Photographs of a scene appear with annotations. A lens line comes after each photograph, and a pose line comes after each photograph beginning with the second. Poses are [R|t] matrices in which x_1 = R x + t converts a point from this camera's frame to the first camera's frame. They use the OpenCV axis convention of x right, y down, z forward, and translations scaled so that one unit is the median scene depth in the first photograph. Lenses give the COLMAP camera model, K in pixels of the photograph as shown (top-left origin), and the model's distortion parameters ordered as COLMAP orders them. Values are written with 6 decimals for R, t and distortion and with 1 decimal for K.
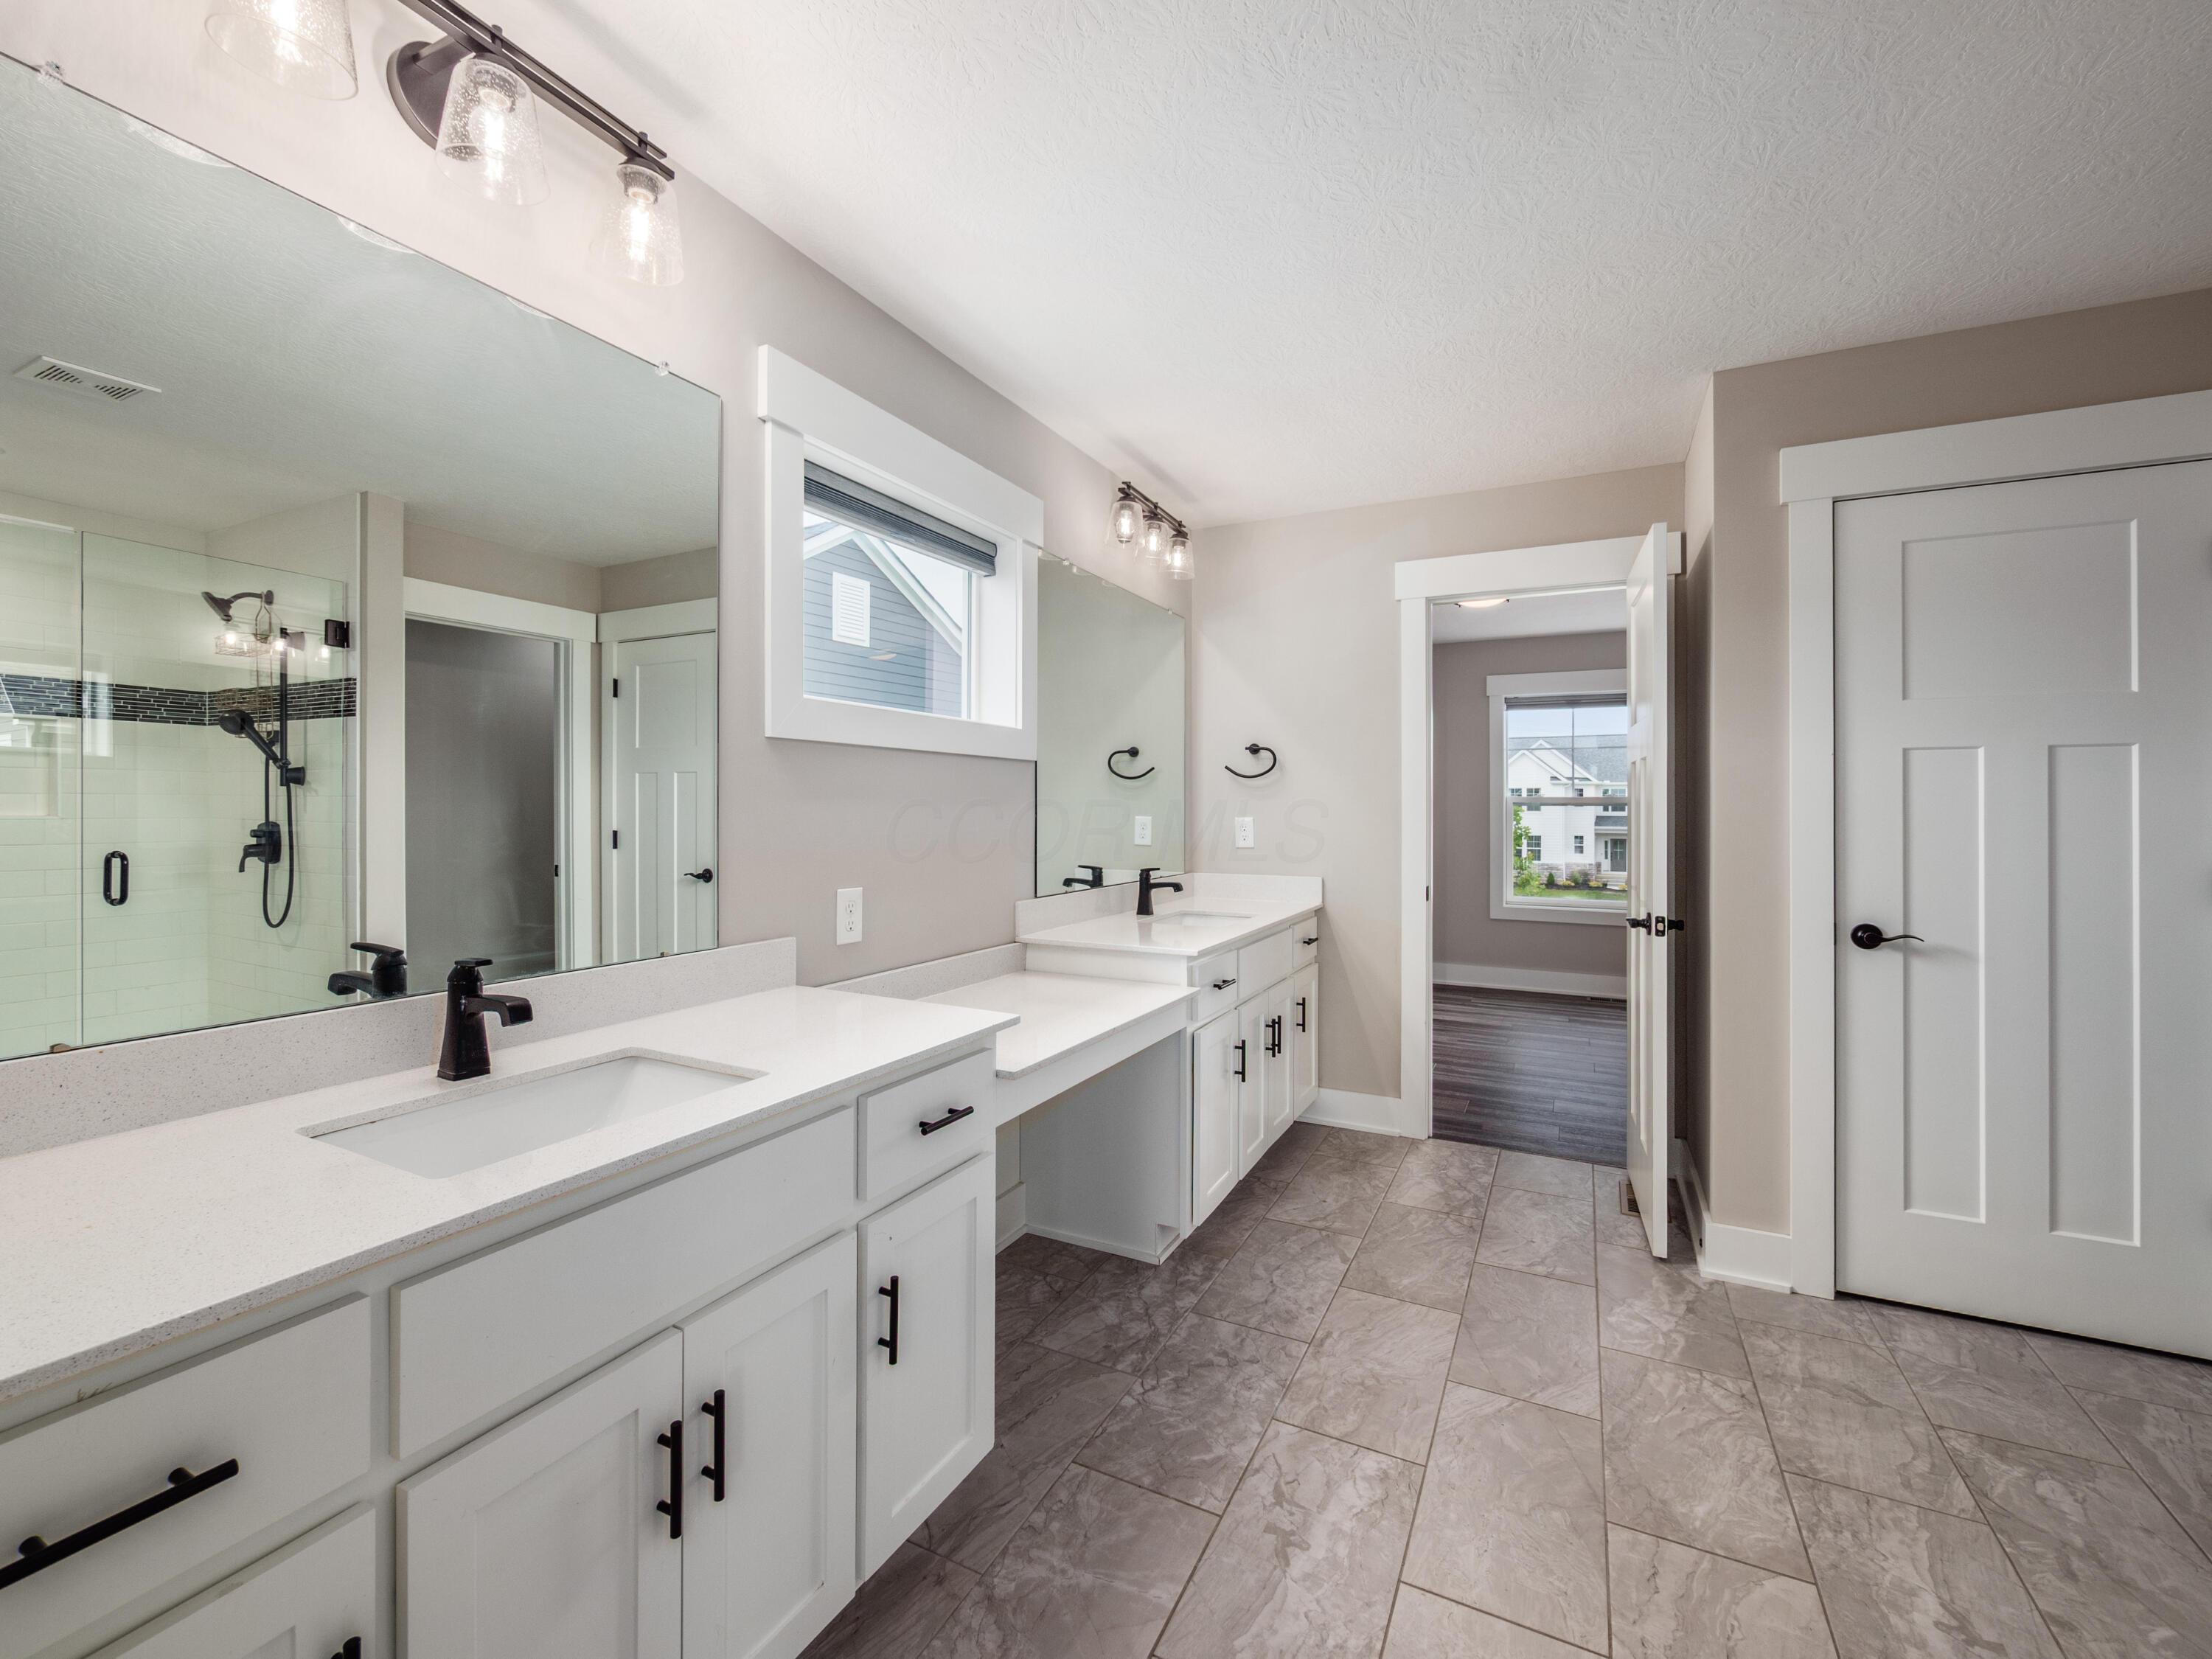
lens RADIAL K [[932.1, 0, 1102.6], [0, 932.1, 814.2], [0, 0, 1]] dist [-0.007970, 0.001643]
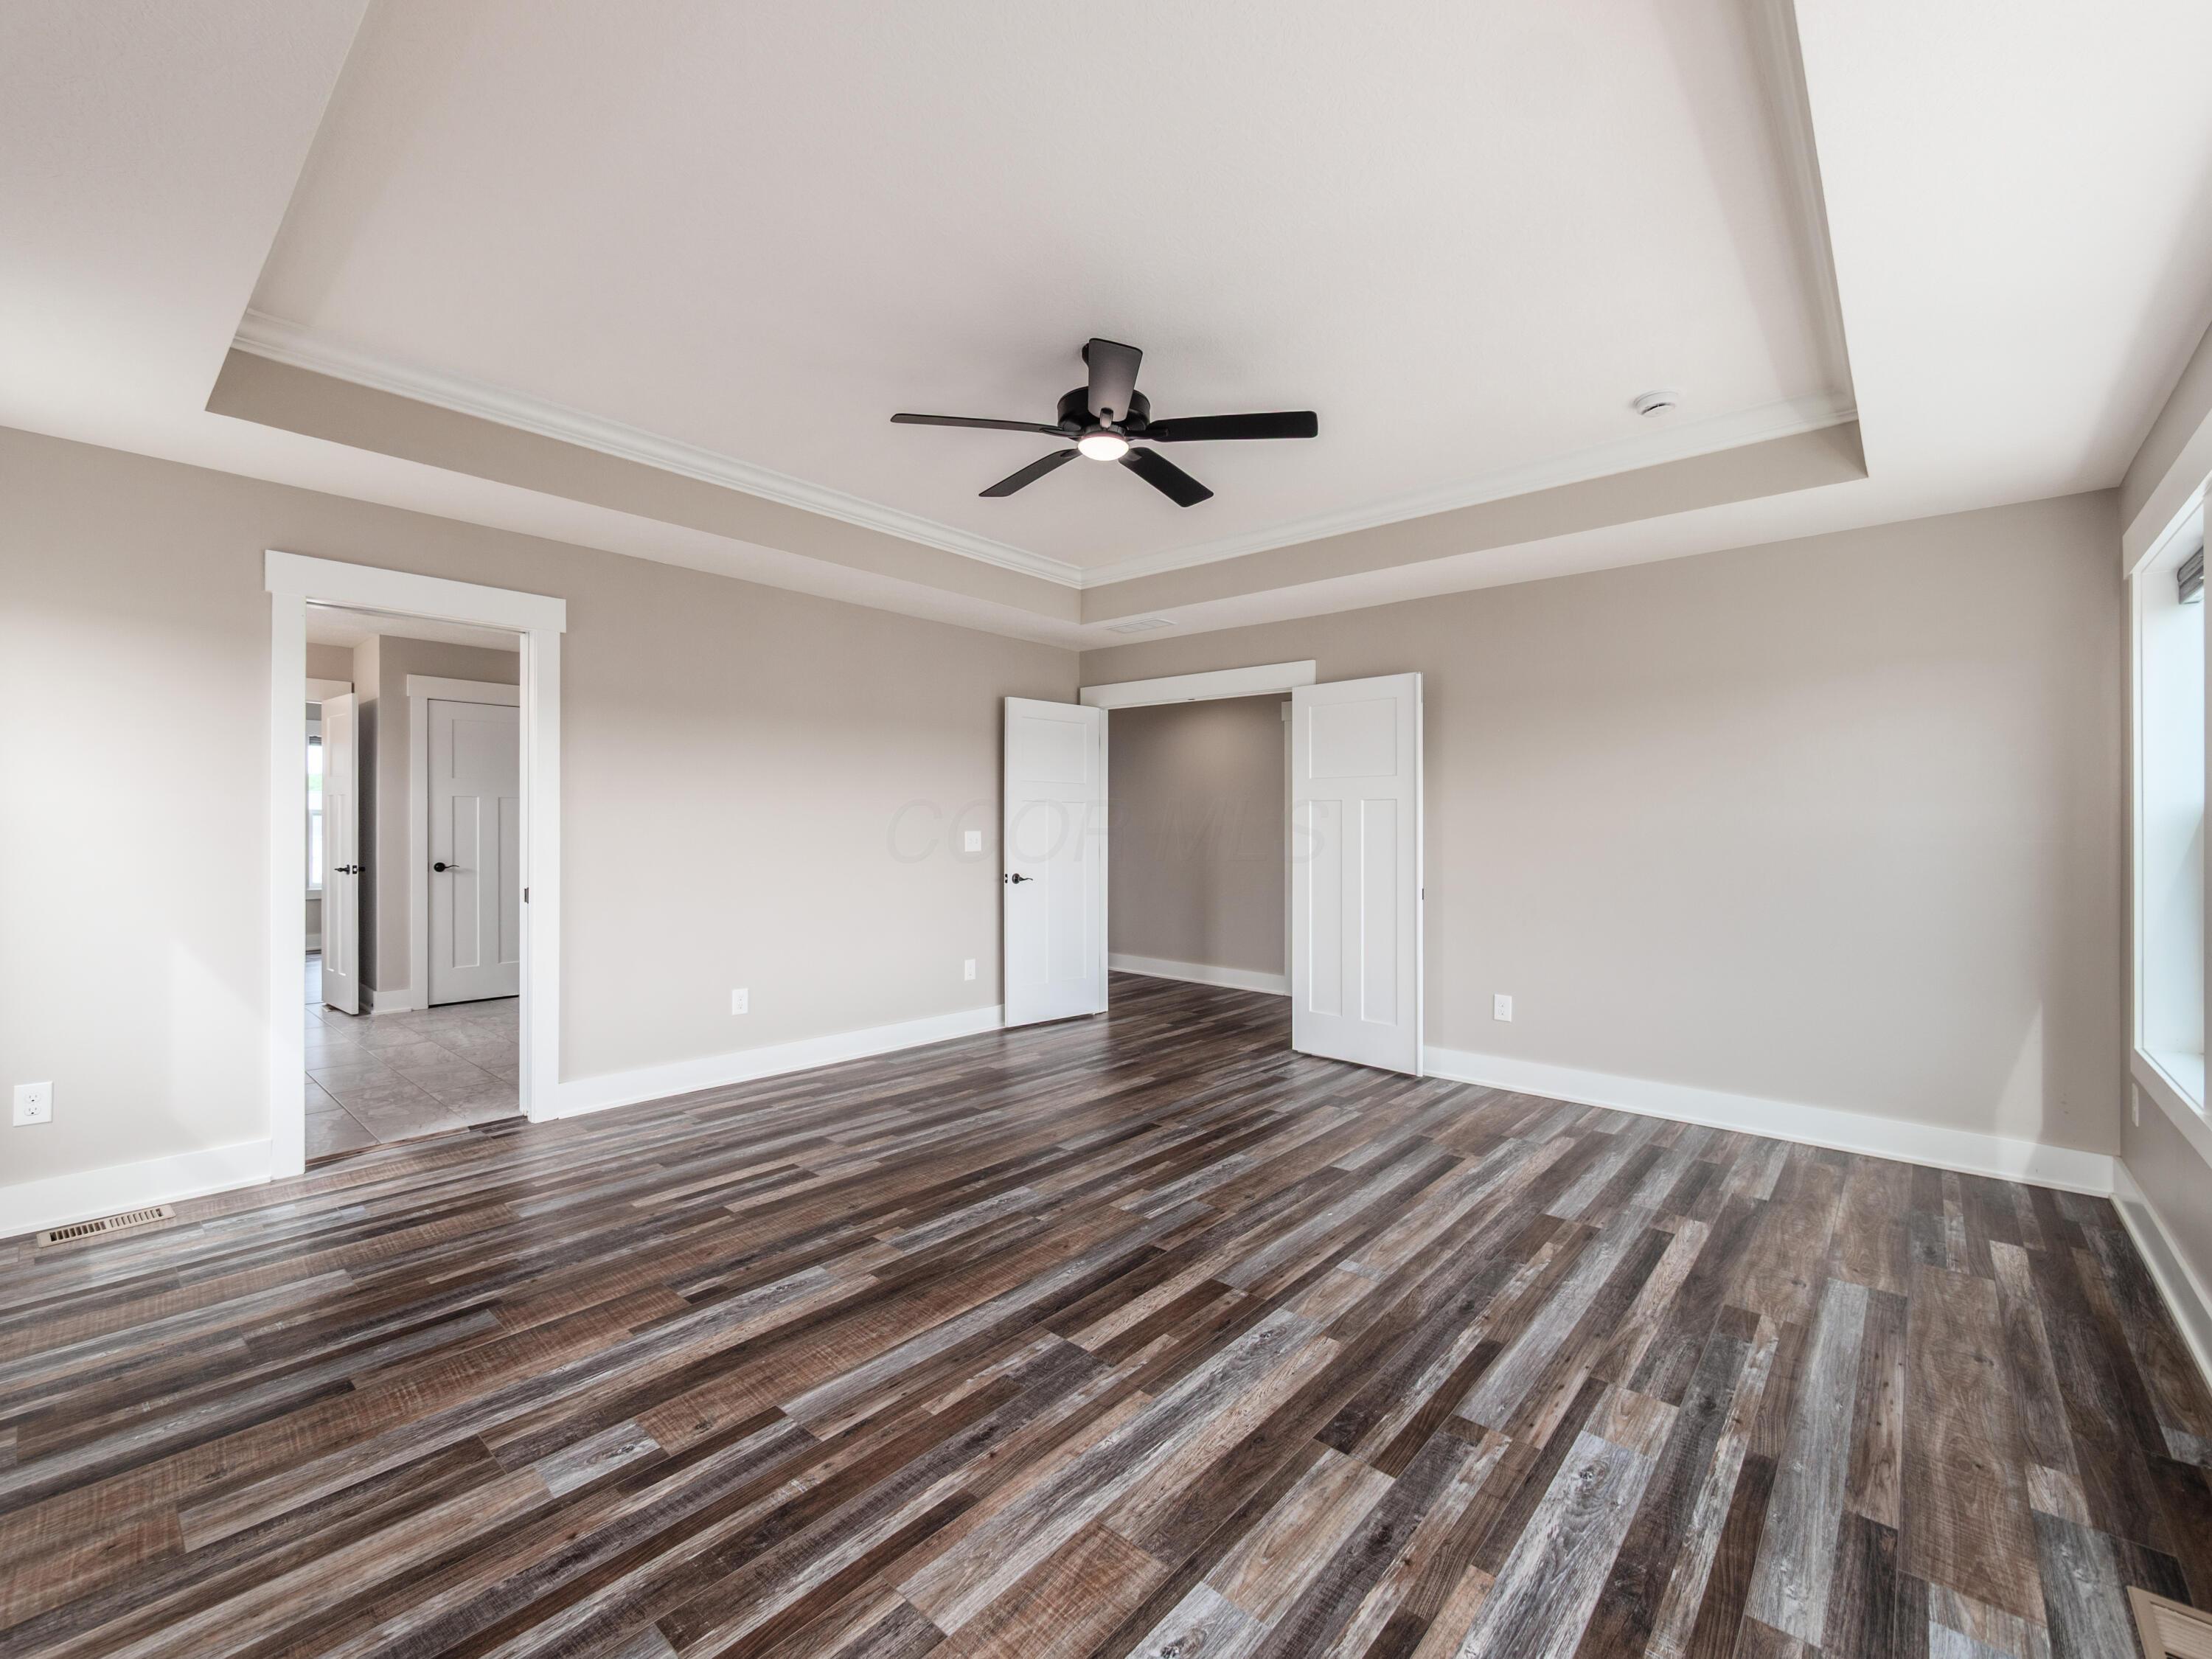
lens RADIAL K [[932.1, 0, 1100.8], [0, 932.1, 823.4], [0, 0, 1]] dist [-0.007970, 0.001643]
pose [[0.319610, 0.000388, 0.947549, -0.817740], [-0.000939, 1.000000, -0.000093, 0.004554], [-0.947549, -0.000860, 0.319610, -1.233817]]
